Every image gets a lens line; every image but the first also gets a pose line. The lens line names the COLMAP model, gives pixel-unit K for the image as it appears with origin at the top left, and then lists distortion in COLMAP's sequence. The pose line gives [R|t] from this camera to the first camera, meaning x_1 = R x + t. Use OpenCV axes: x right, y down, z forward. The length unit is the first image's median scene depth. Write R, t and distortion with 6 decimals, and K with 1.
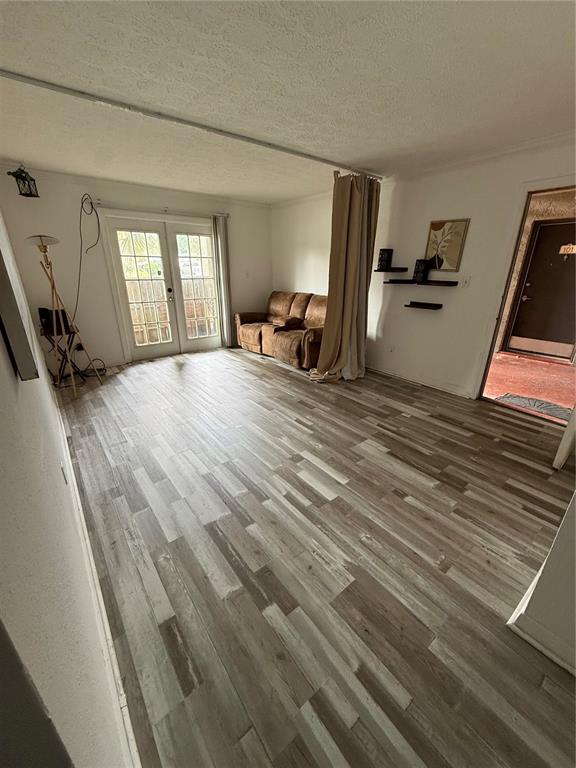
lens RADIAL K [[309.1, 0, 291.2], [0, 309.1, 382.7], [0, 0, 1]] dist [0.003284, 0.000512]
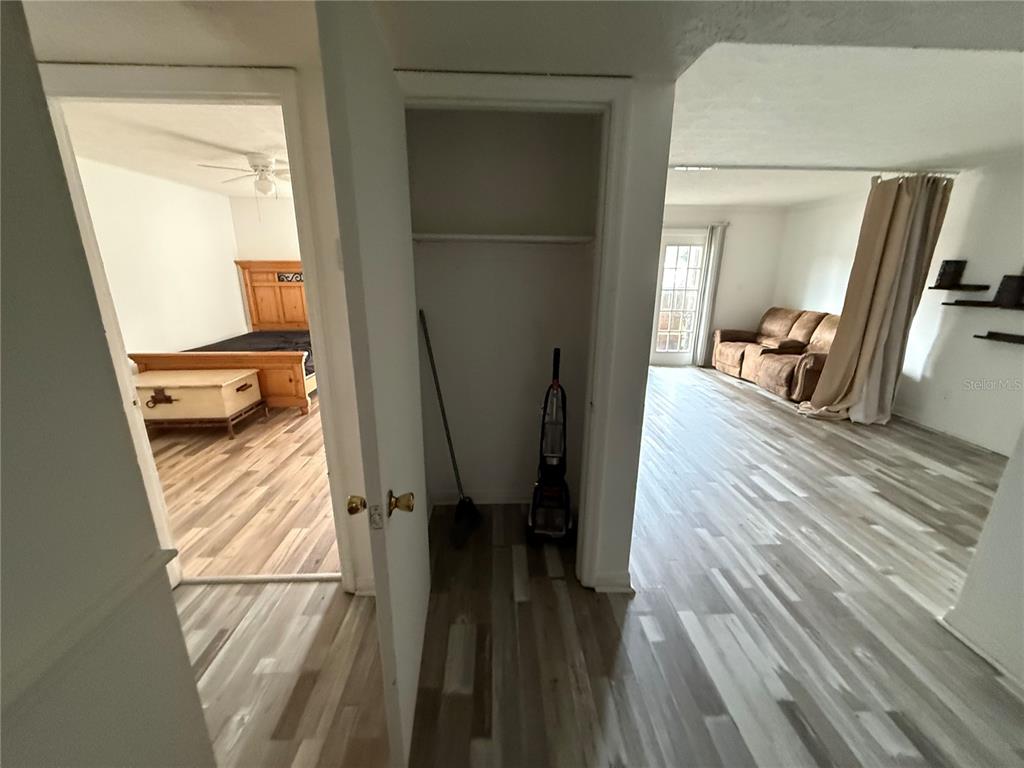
lens RADIAL K [[412.2, 0, 510.8], [0, 412.2, 379.7], [0, 0, 1]] dist [0.003284, 0.000512]
pose [[0.801699, 0.156897, -0.576769, 0.082800], [-0.215074, 0.976025, -0.033445, 0.129792], [0.557693, 0.150861, 0.816223, -0.426205]]
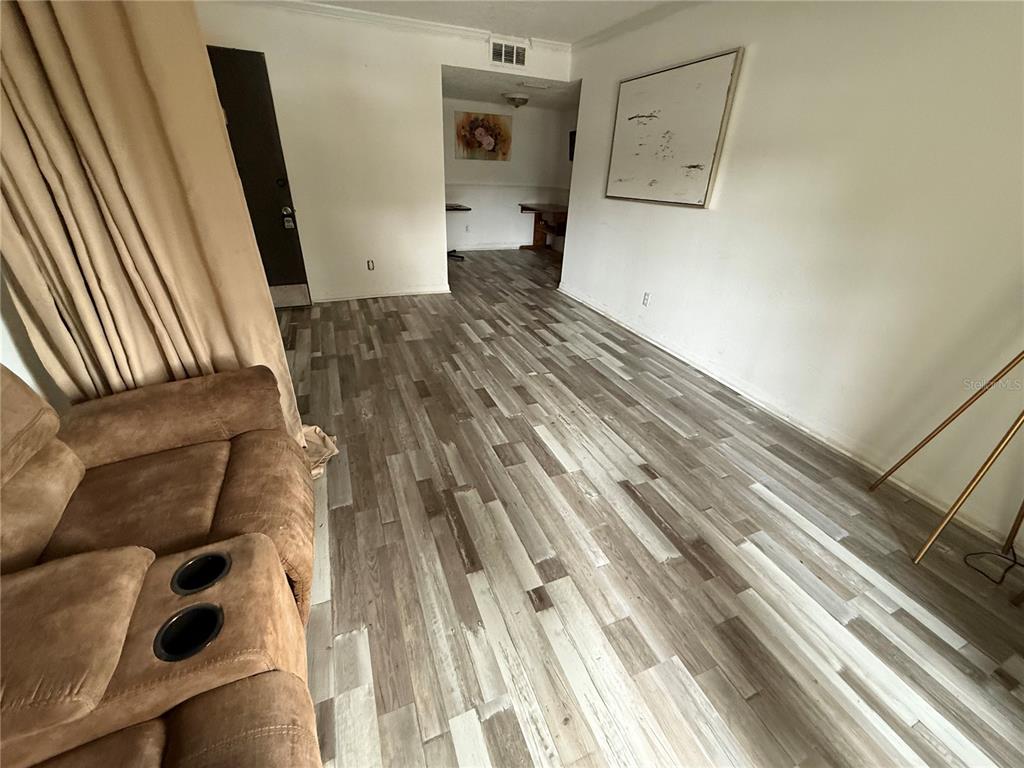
lens RADIAL K [[412.2, 0, 513.6], [0, 412.2, 388.0], [0, 0, 1]] dist [0.003284, 0.000512]
pose [[-0.960298, -0.176213, 0.216278, -0.305776], [0.048932, 0.656849, 0.752433, -0.541966], [-0.274651, 0.733143, -0.622148, 1.452094]]
